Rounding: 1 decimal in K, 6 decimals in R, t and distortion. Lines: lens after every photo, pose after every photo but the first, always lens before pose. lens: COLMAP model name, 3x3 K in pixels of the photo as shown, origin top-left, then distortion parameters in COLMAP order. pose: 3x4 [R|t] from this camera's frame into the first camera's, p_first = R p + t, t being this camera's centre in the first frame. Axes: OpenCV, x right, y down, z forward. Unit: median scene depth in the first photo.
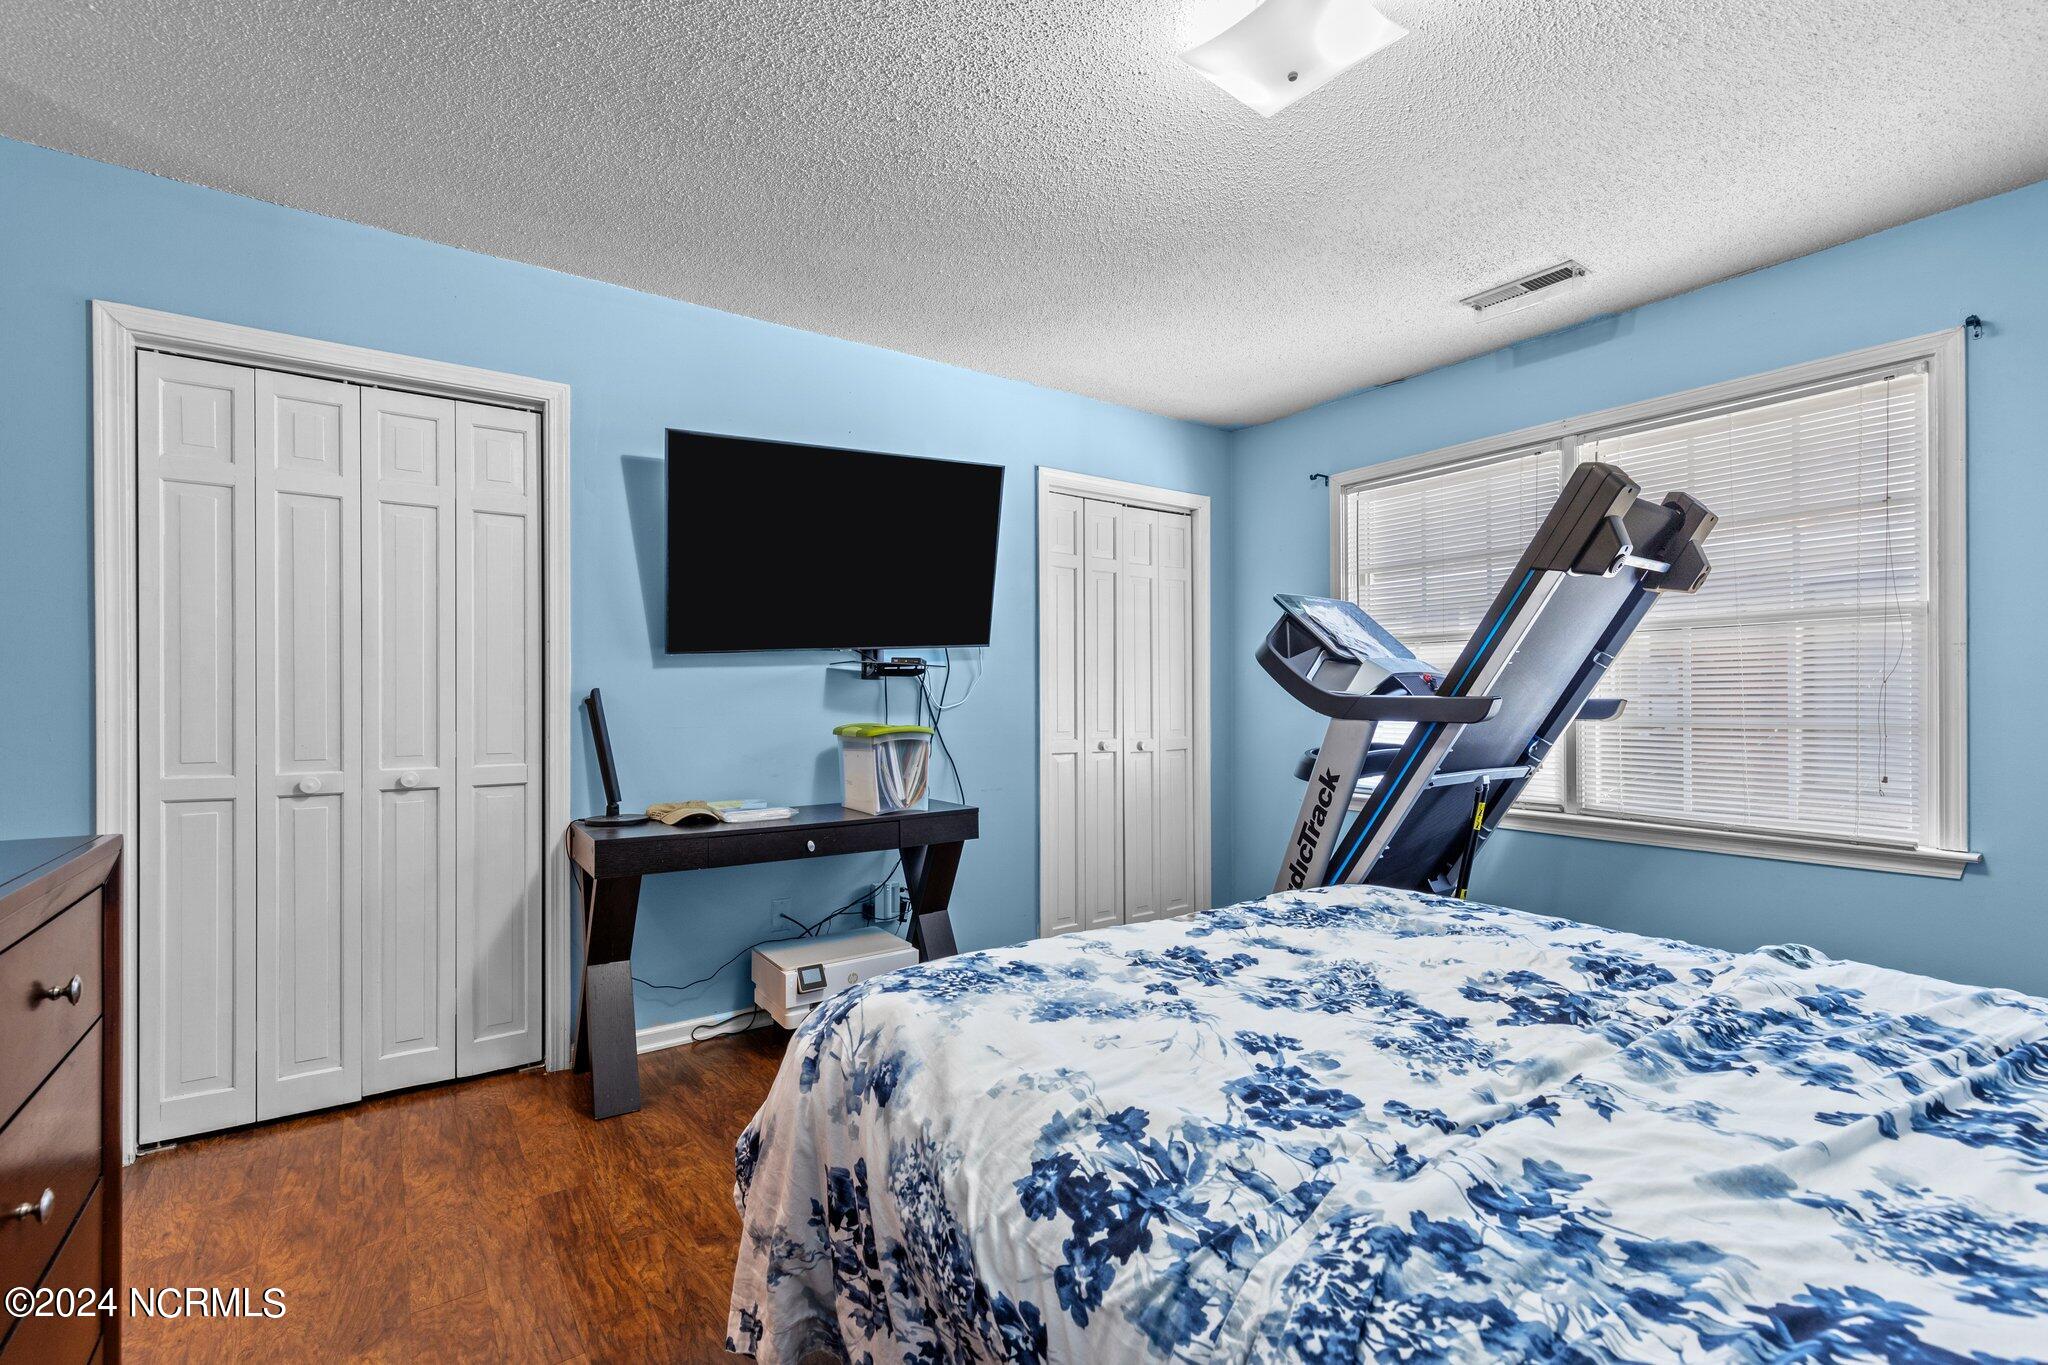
lens RADIAL K [[910.0, 0, 1027.1], [0, 910.0, 715.9], [0, 0, 1]] dist [0.000170, 0.000043]
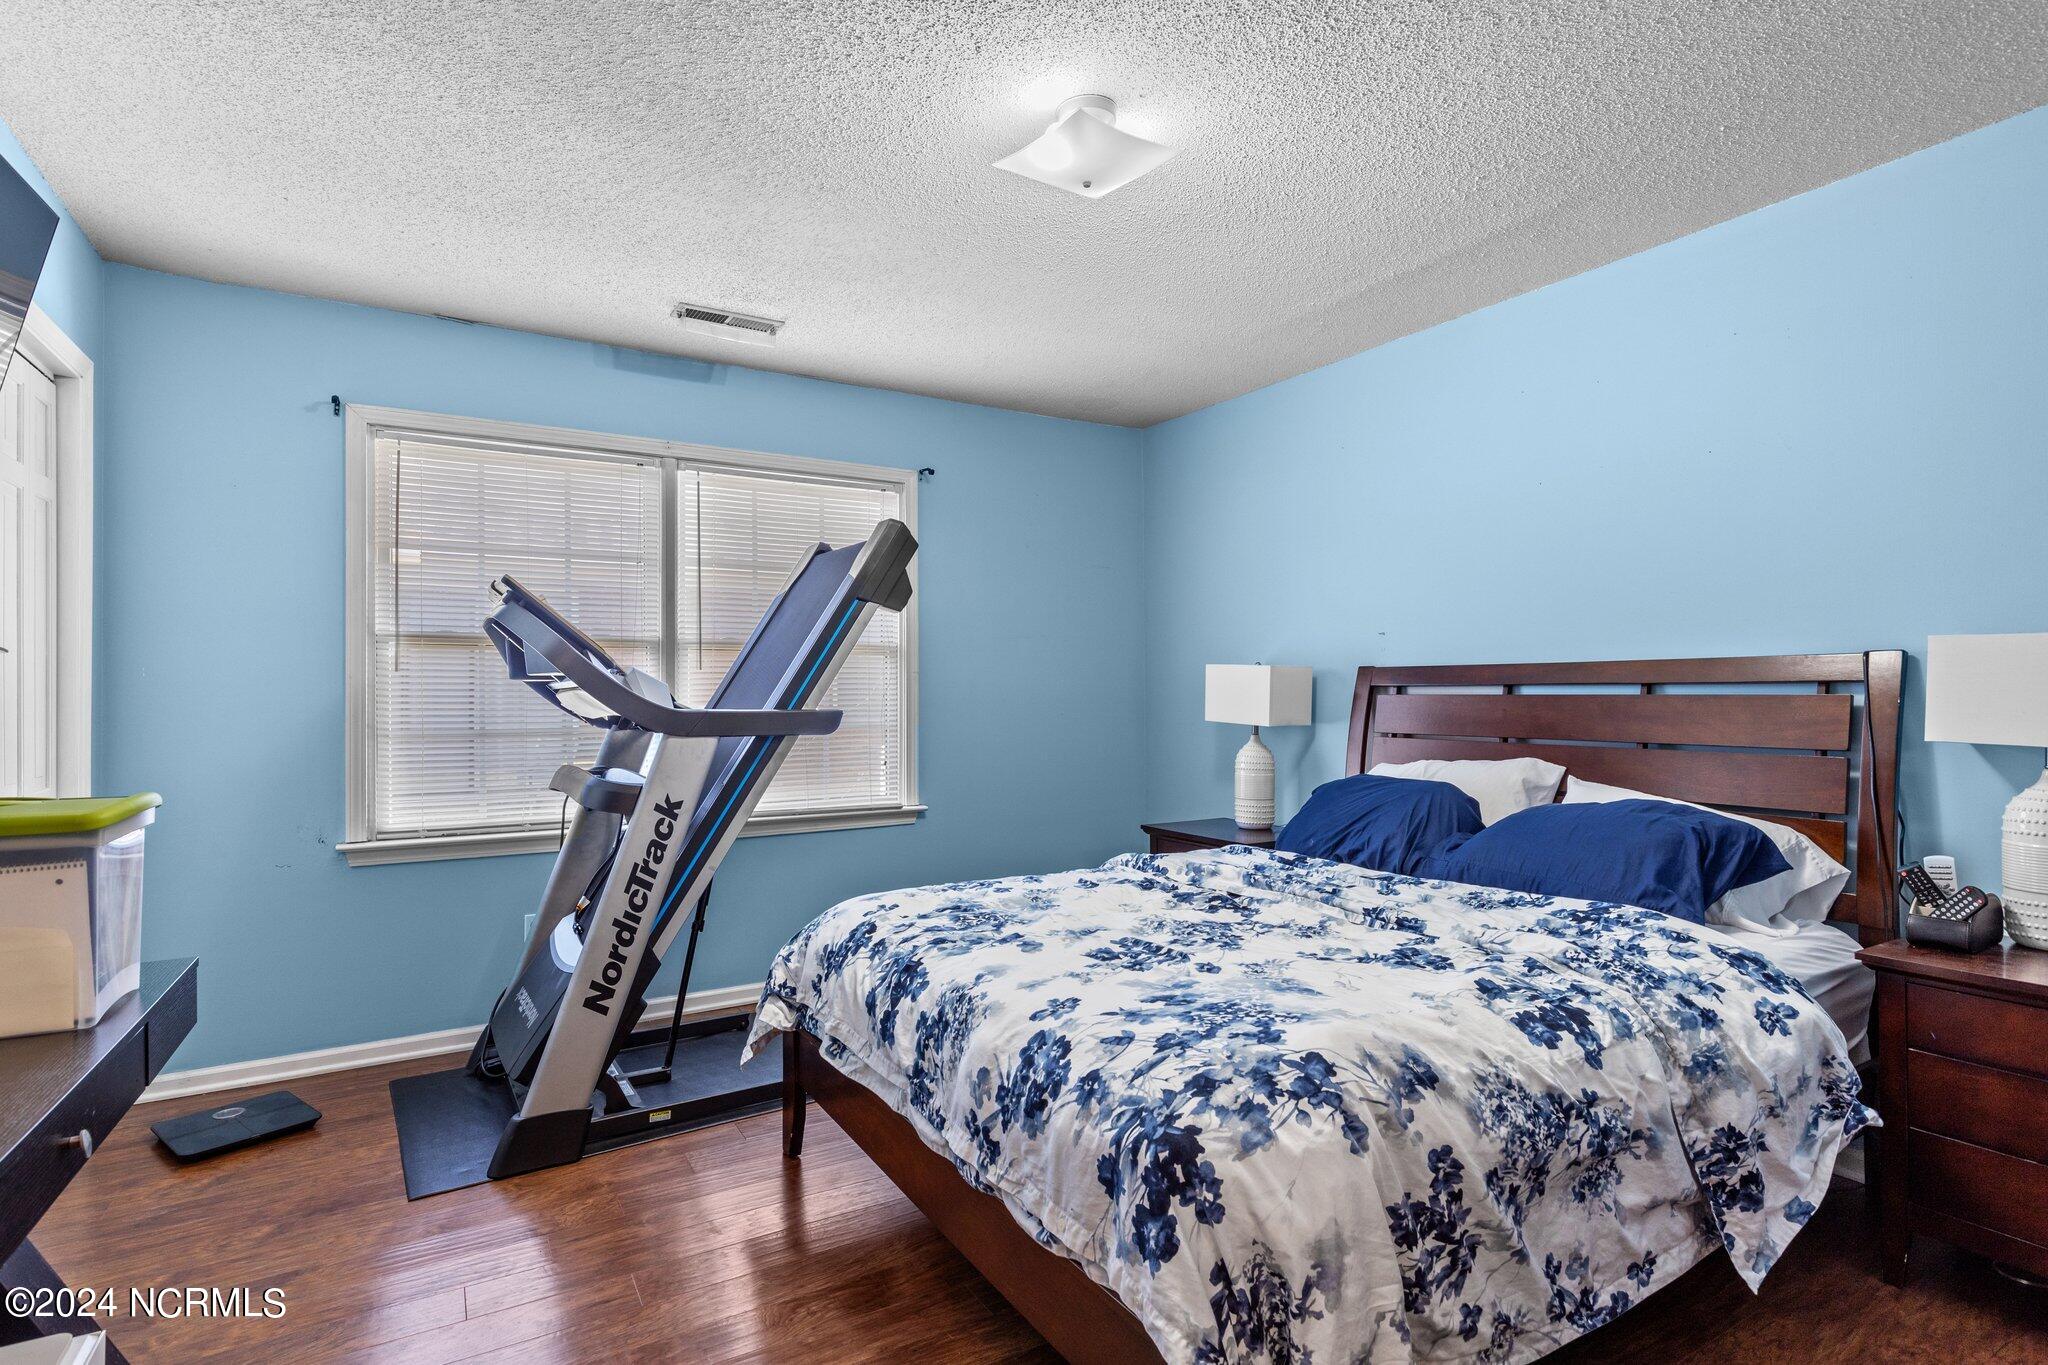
lens RADIAL K [[1008.1, 0, 1031.3], [0, 1008.1, 688.9], [0, 0, 1]] dist [0.000040, 0.000053]
pose [[0.077493, 0.009546, 0.996947, -1.056991], [0.024210, 0.999641, -0.011454, -0.041289], [-0.996699, 0.025023, 0.077234, 1.026906]]
